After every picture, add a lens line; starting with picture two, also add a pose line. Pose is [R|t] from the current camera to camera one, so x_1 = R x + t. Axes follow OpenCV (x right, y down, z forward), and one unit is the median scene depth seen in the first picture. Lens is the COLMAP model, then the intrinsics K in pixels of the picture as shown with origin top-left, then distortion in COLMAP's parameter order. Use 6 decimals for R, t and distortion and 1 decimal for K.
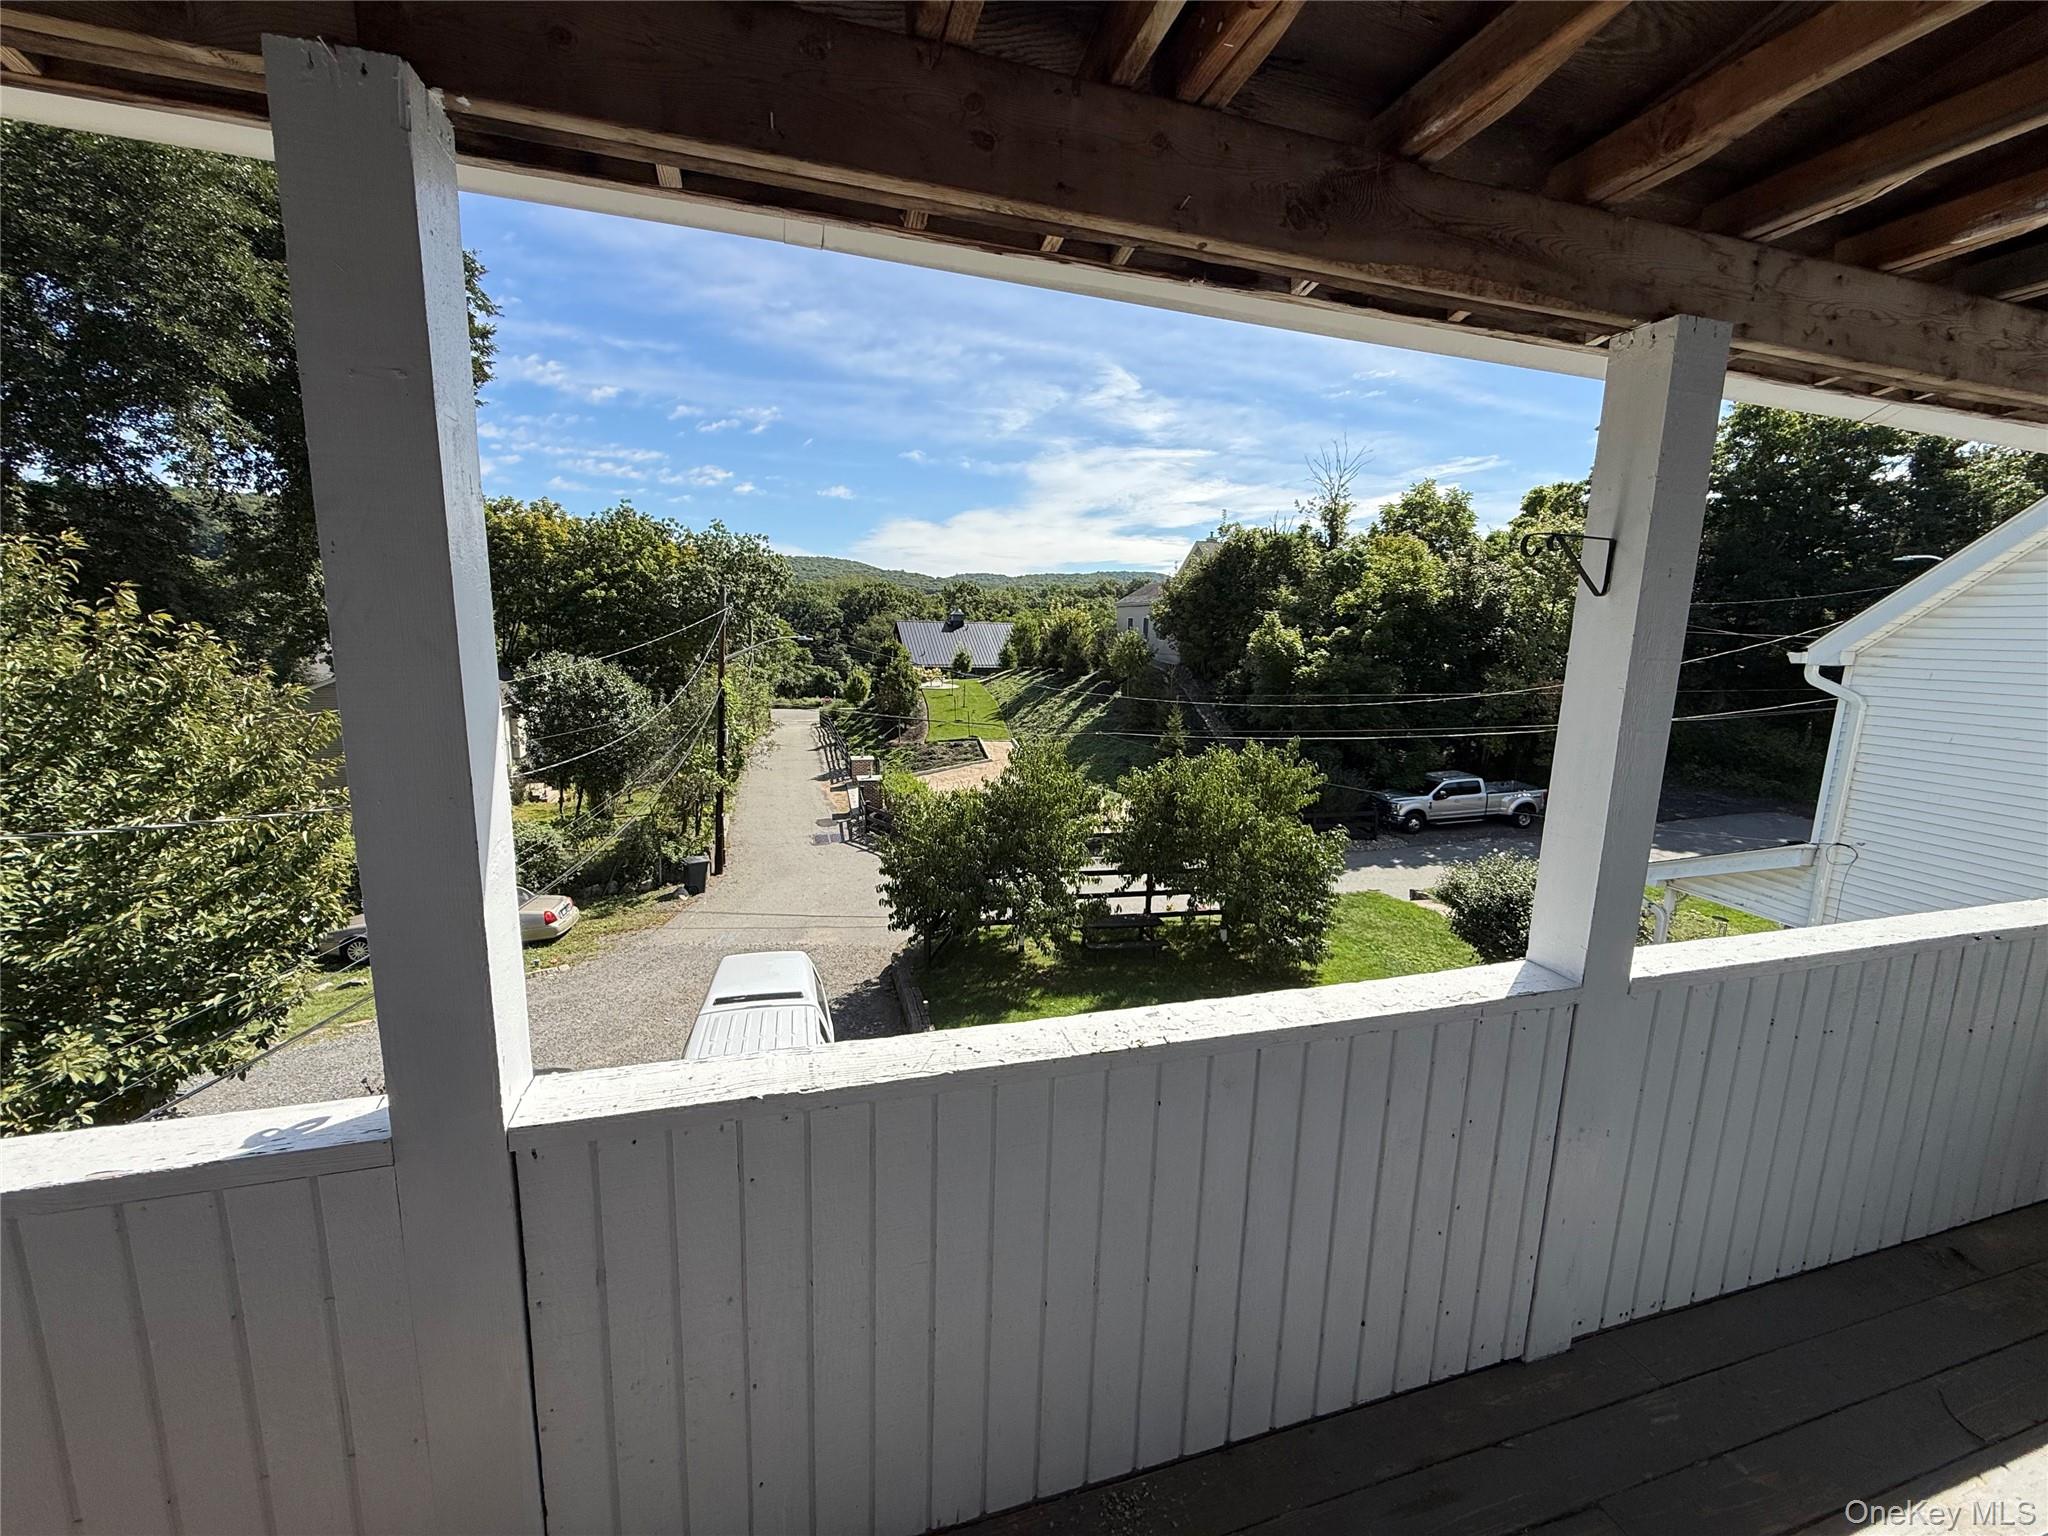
lens RADIAL K [[823.3, 0, 1063.8], [0, 823.3, 773.8], [0, 0, 1]] dist [0.002419, 0.000018]
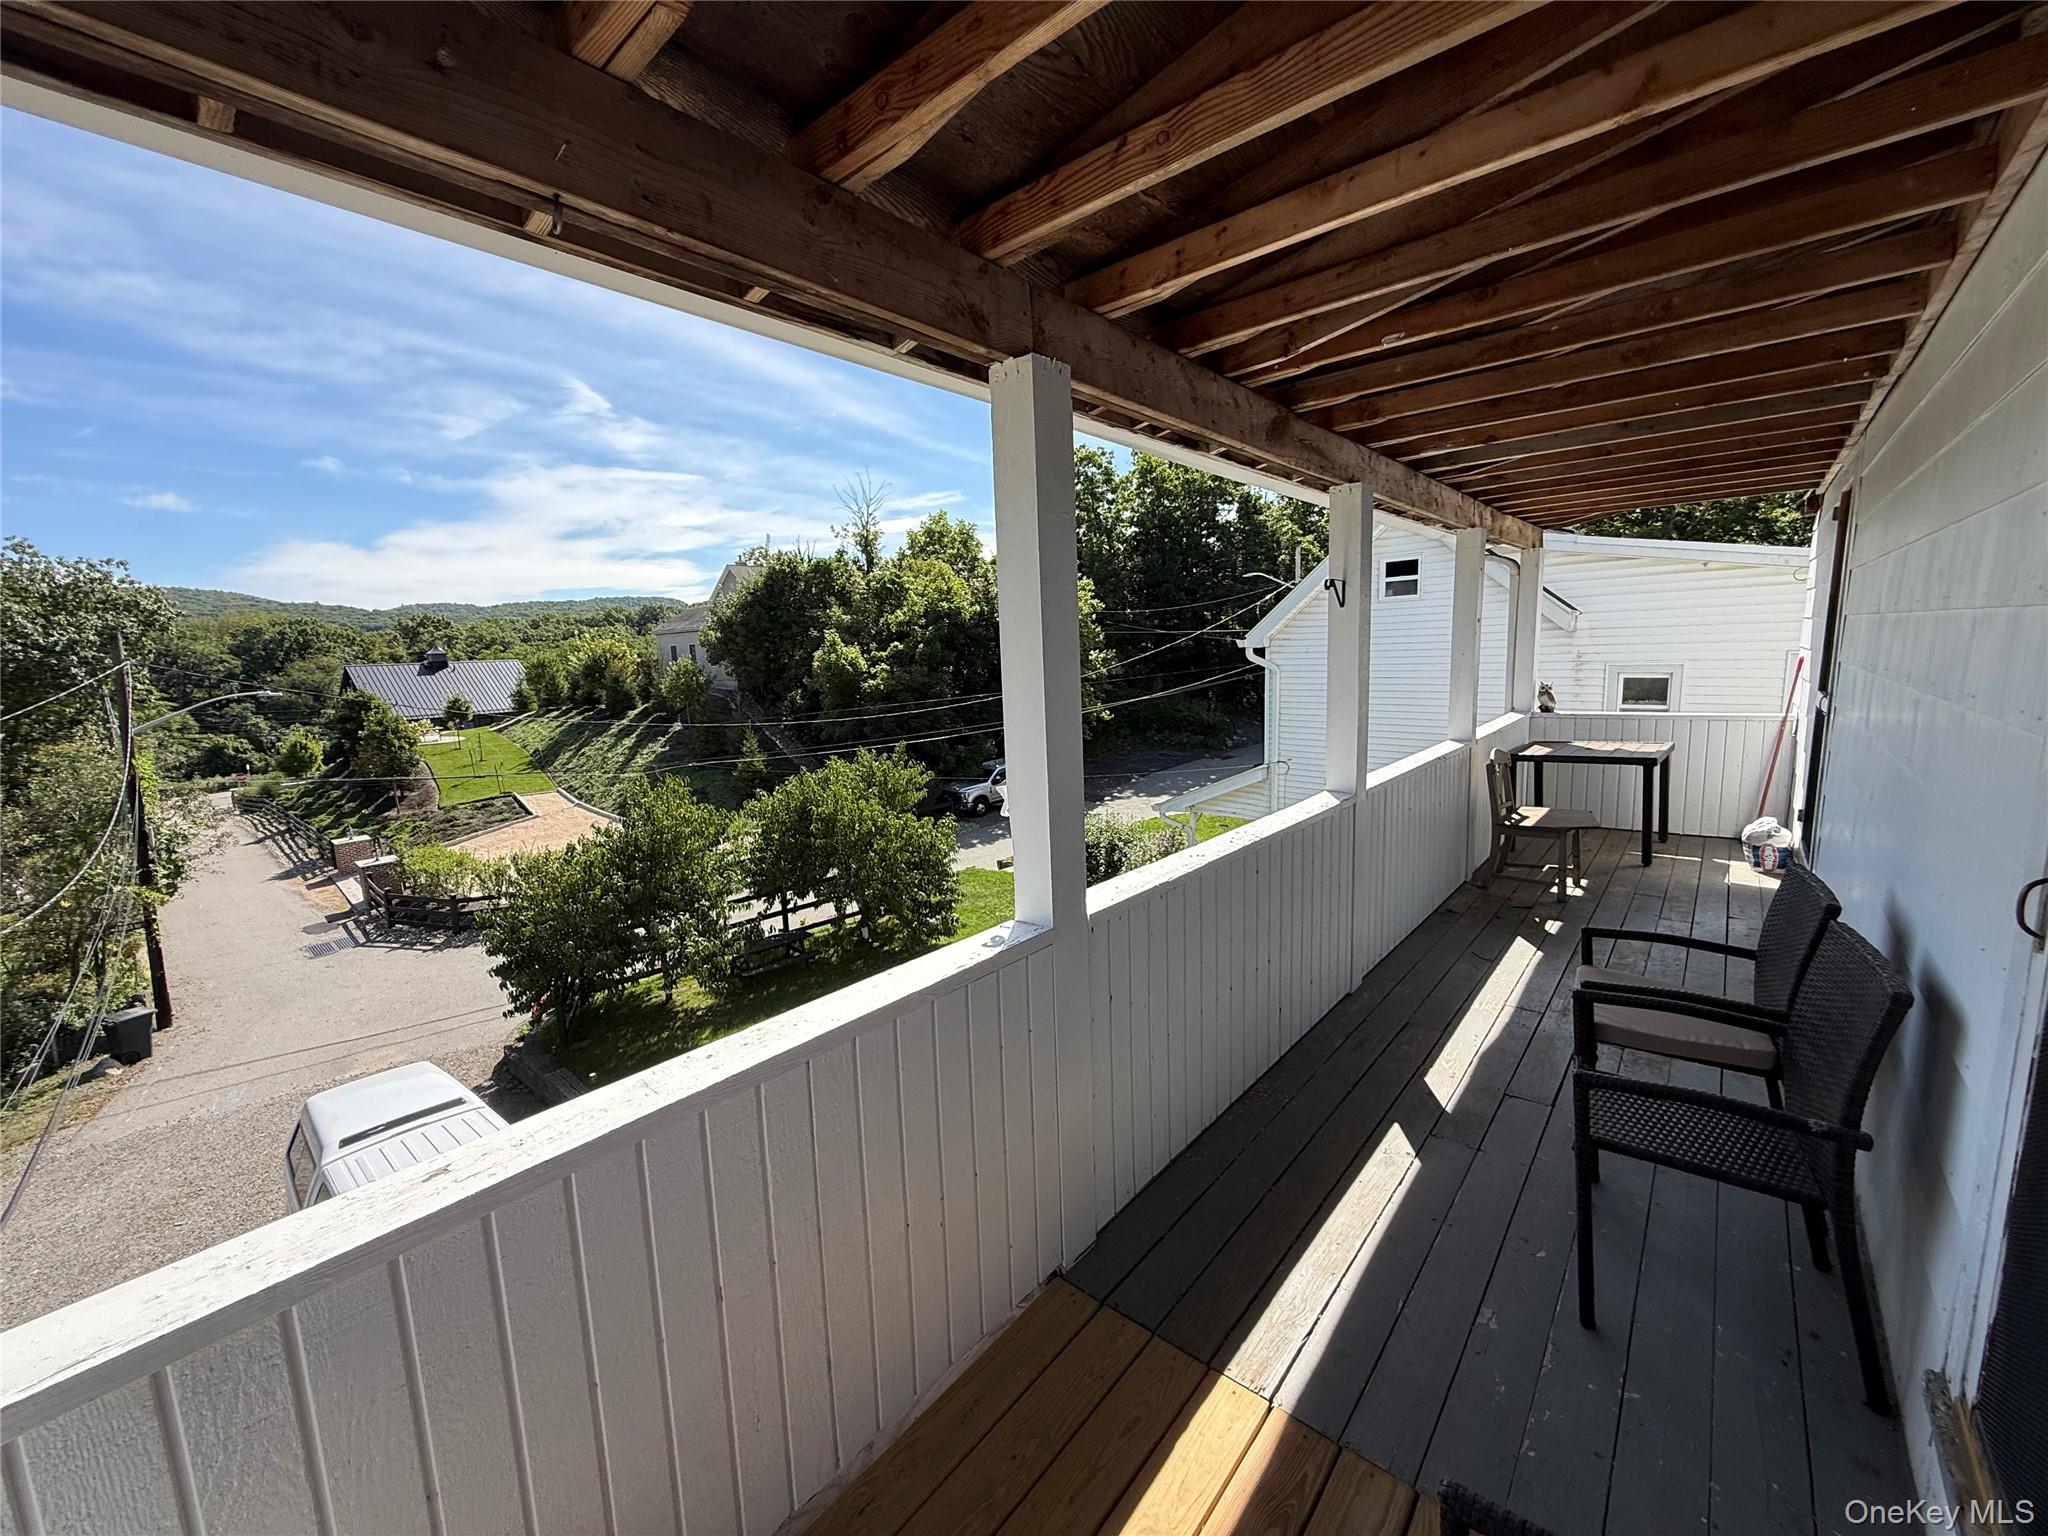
lens RADIAL K [[816.5, 0, 1014.2], [0, 816.5, 765.5], [0, 0, 1]] dist [0.000095, 0.000103]
pose [[0.848308, -0.135330, 0.511918, -0.114088], [0.151896, 0.988350, 0.009570, 0.000068], [-0.507249, 0.069640, 0.858981, -0.017635]]
